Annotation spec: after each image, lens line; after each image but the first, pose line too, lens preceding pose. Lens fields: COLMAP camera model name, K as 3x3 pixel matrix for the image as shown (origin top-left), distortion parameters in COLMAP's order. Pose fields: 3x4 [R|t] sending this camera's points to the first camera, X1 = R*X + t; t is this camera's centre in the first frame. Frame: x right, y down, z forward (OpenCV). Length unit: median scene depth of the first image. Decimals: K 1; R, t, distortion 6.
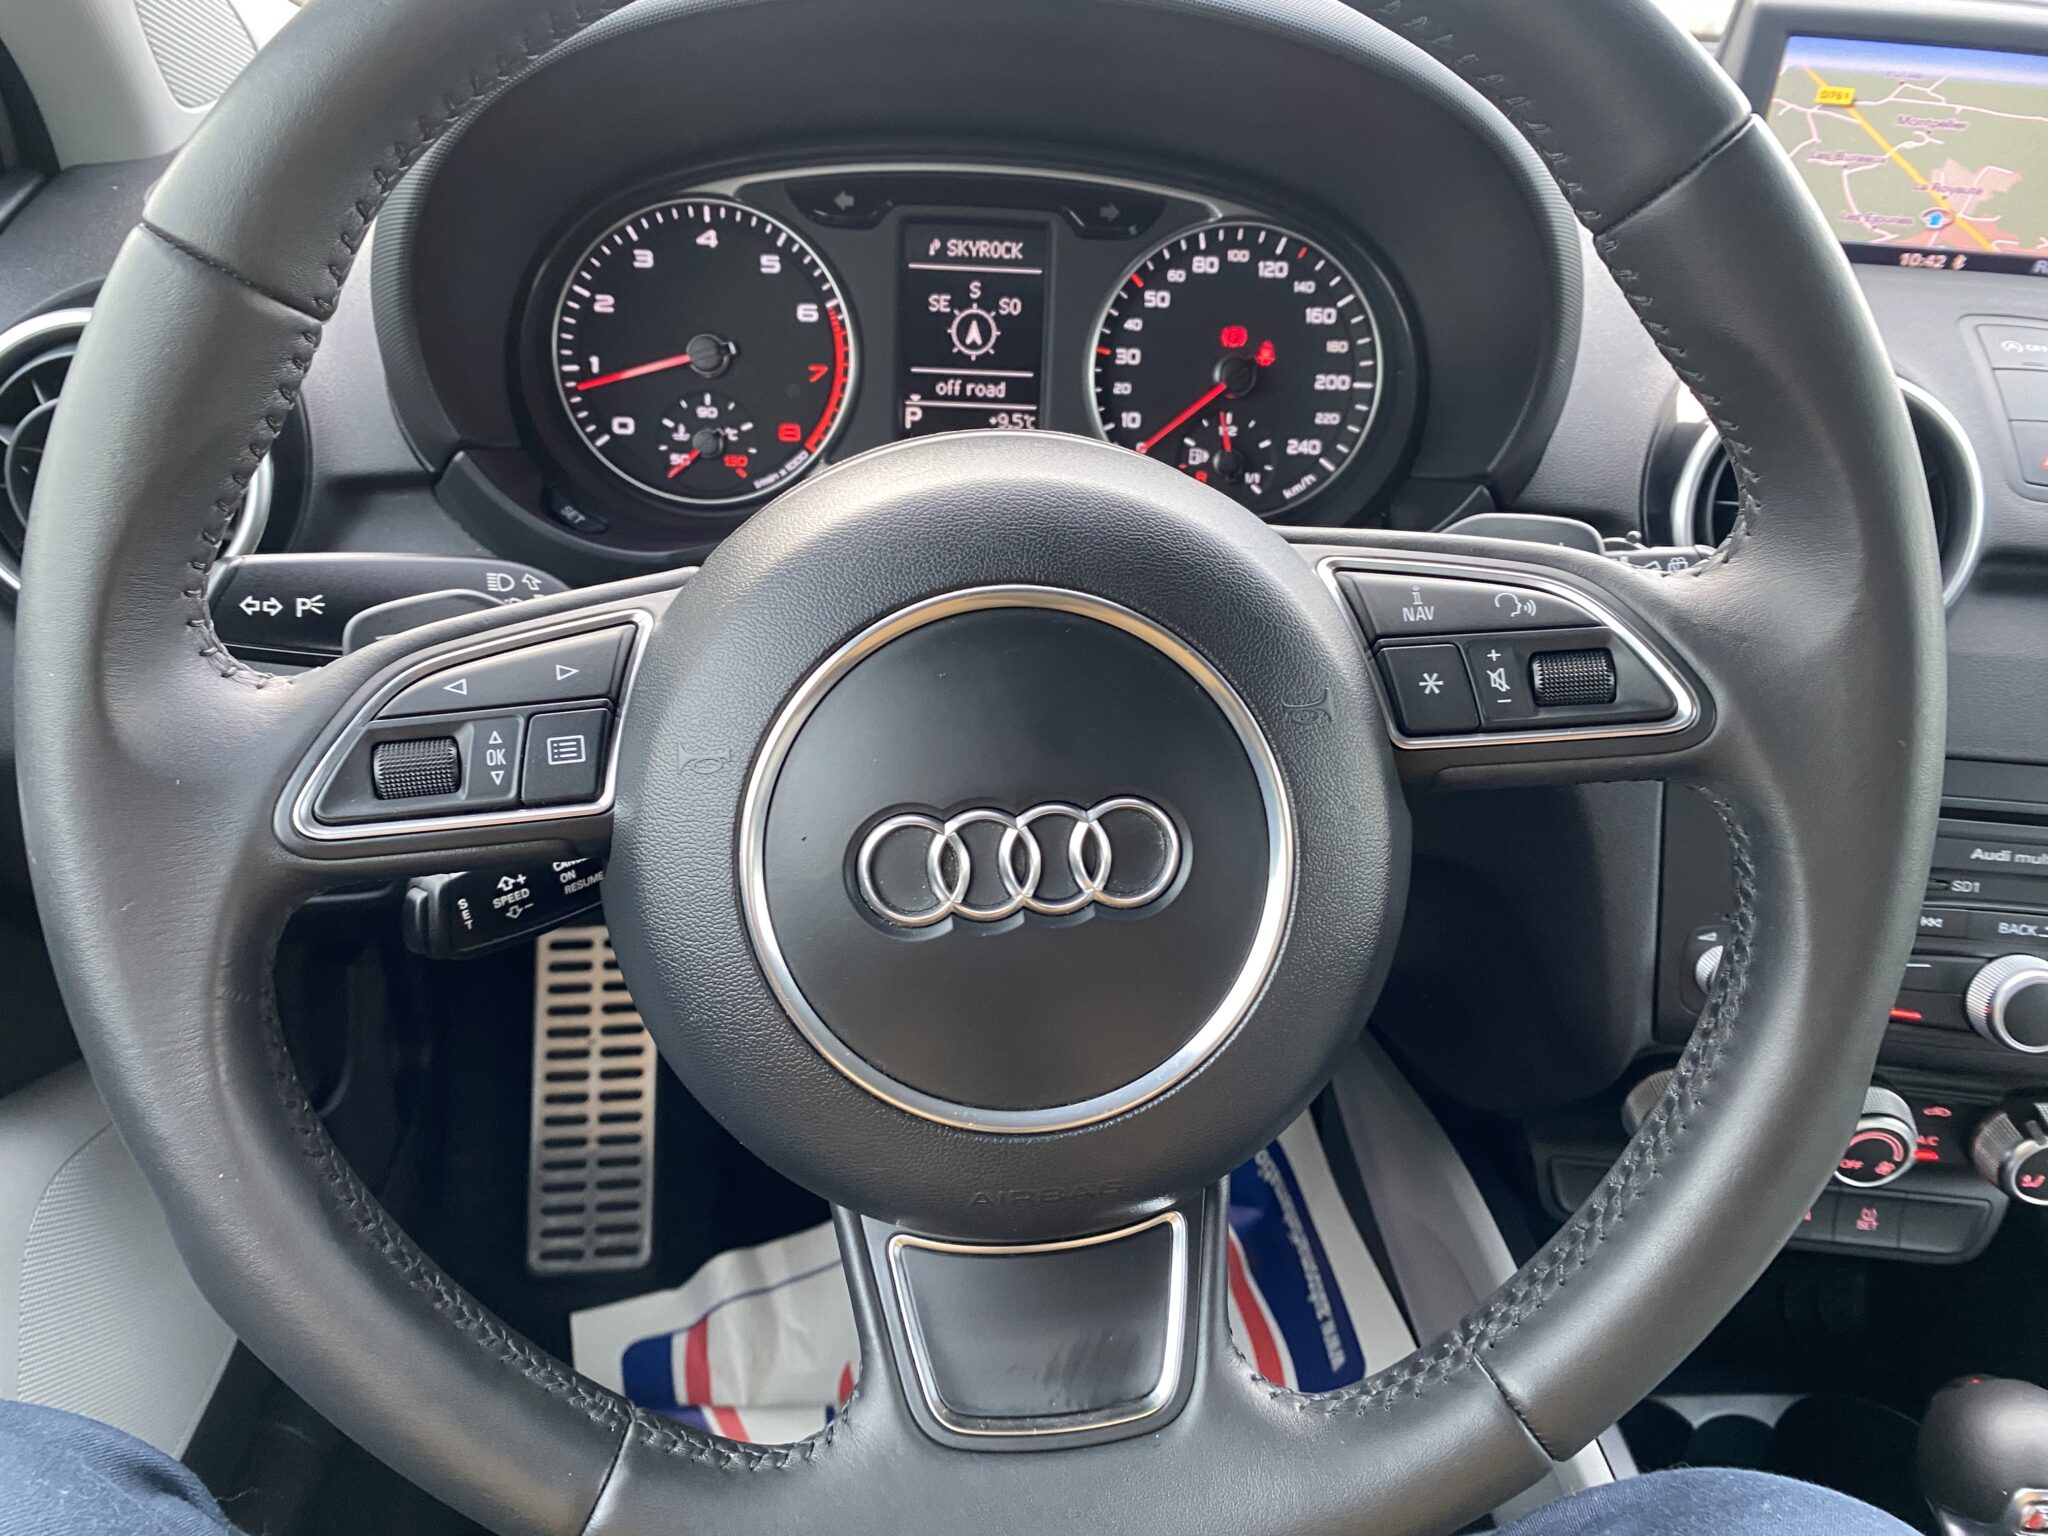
lens RADIAL K [[1576.6, 0, 1033.6], [0, 1576.6, 776.8], [0, 0, 1]] dist [0.023846, -0.032508]
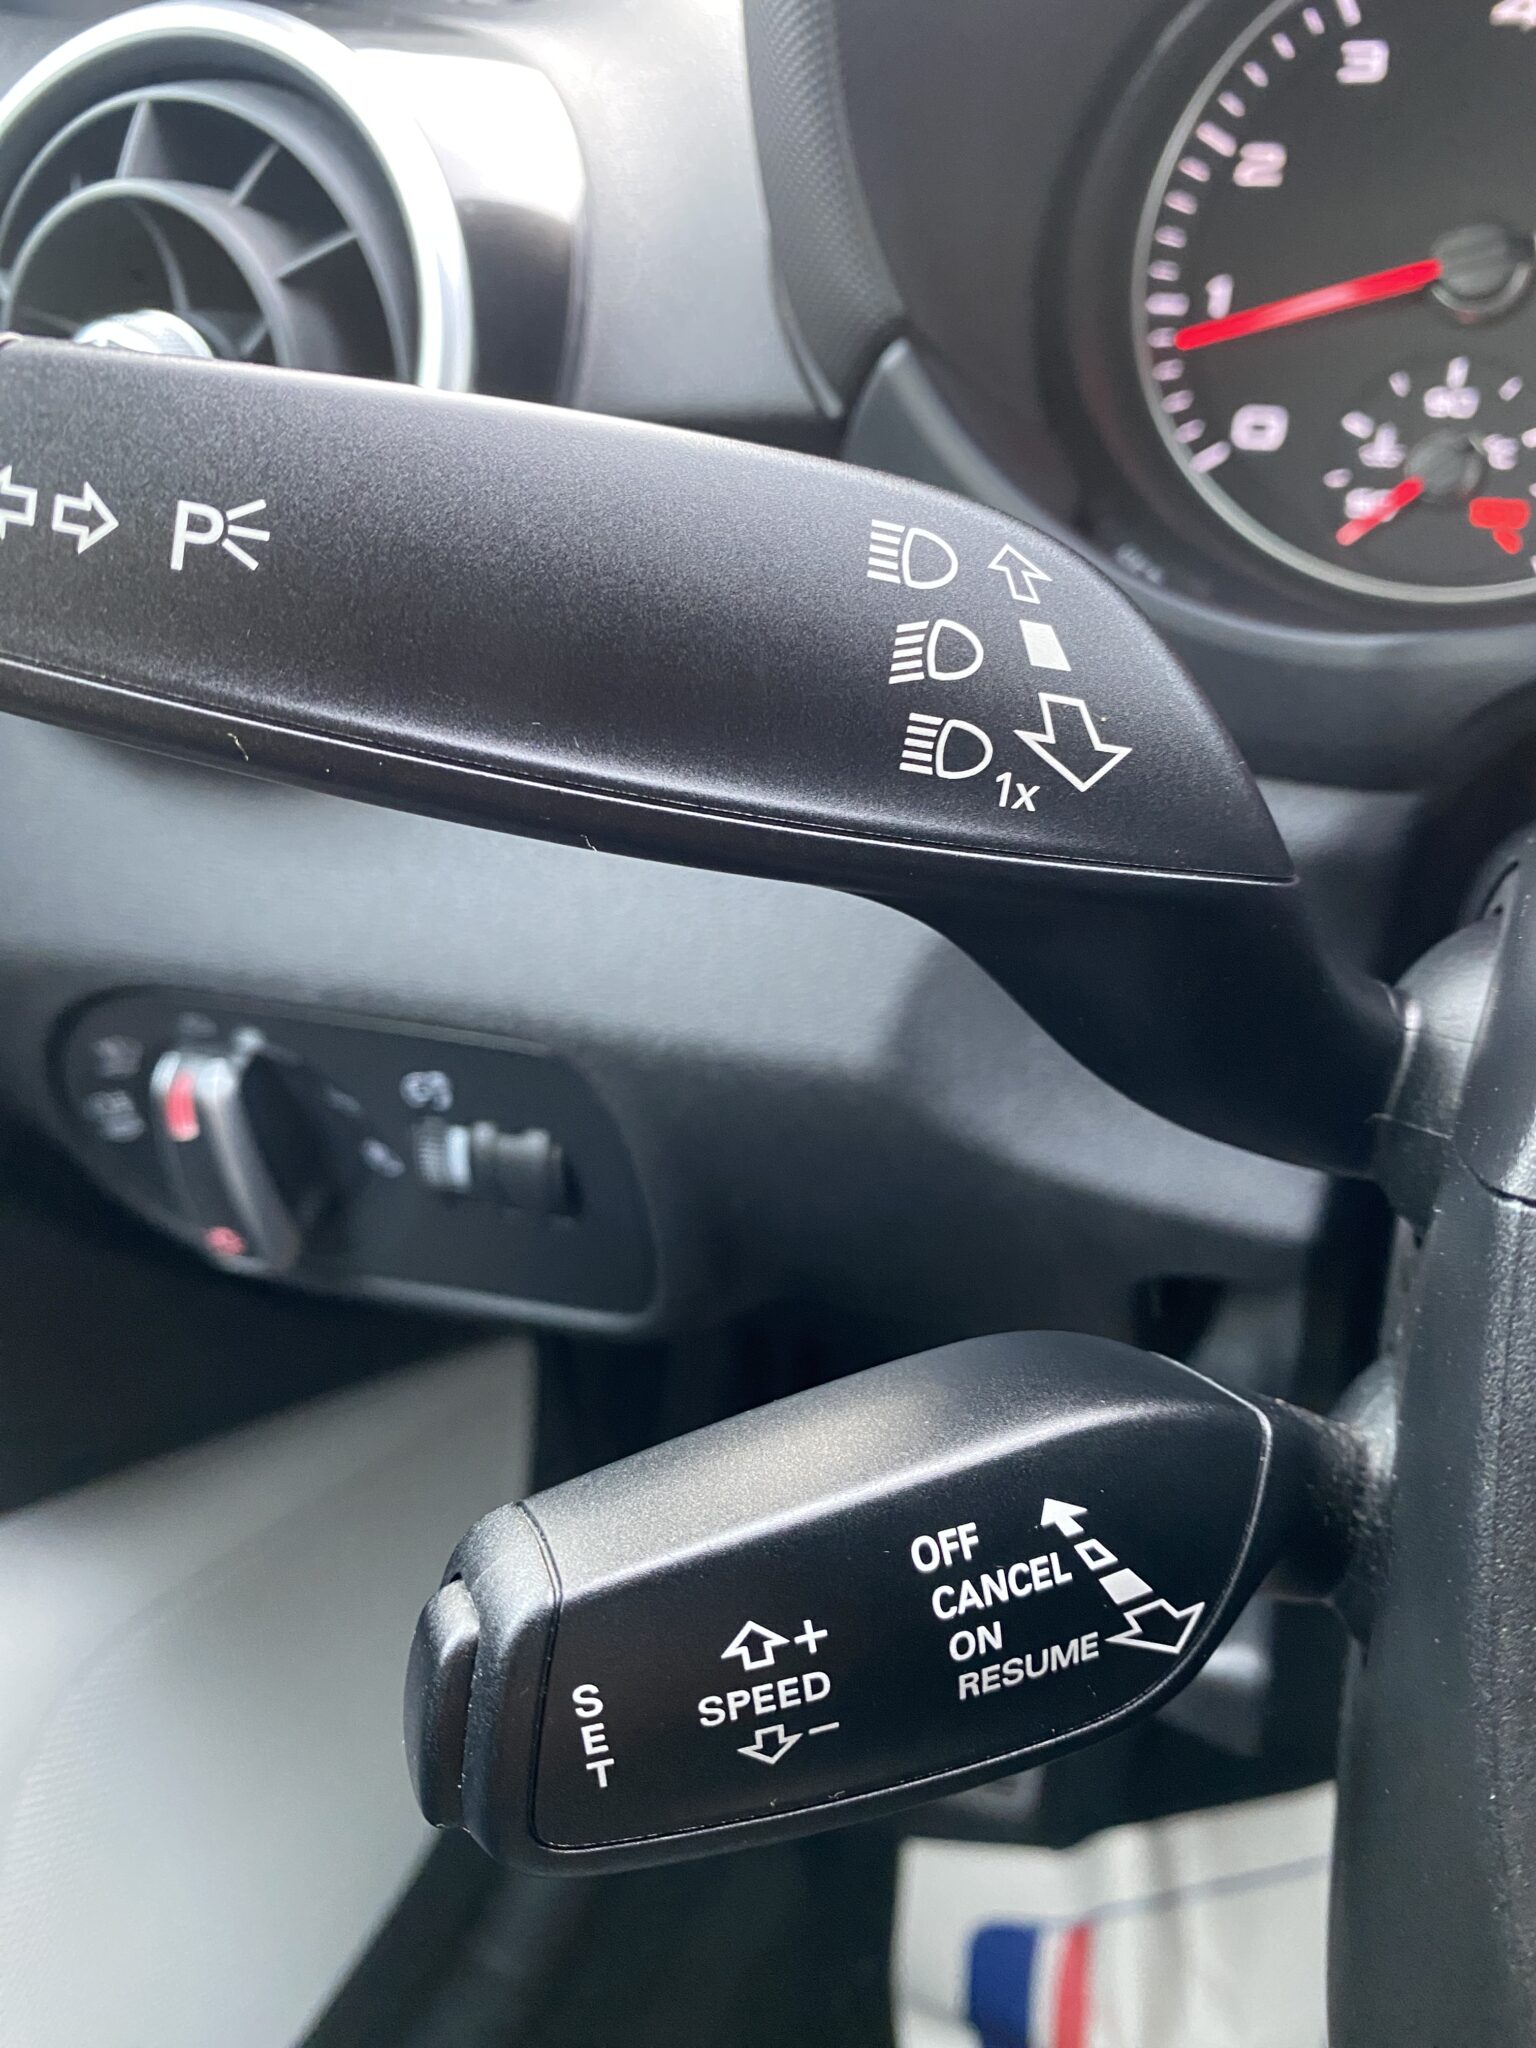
lens RADIAL K [[1492.4, 0, 768.2], [0, 1492.4, 1029.5], [0, 0, 1]] dist [-0.038992, 0.000522]
pose [[0.887627, 0.147034, -0.436463, -0.174685], [-0.159060, 0.987227, 0.009095, -0.029068], [0.432225, 0.061351, 0.899676, 0.566207]]
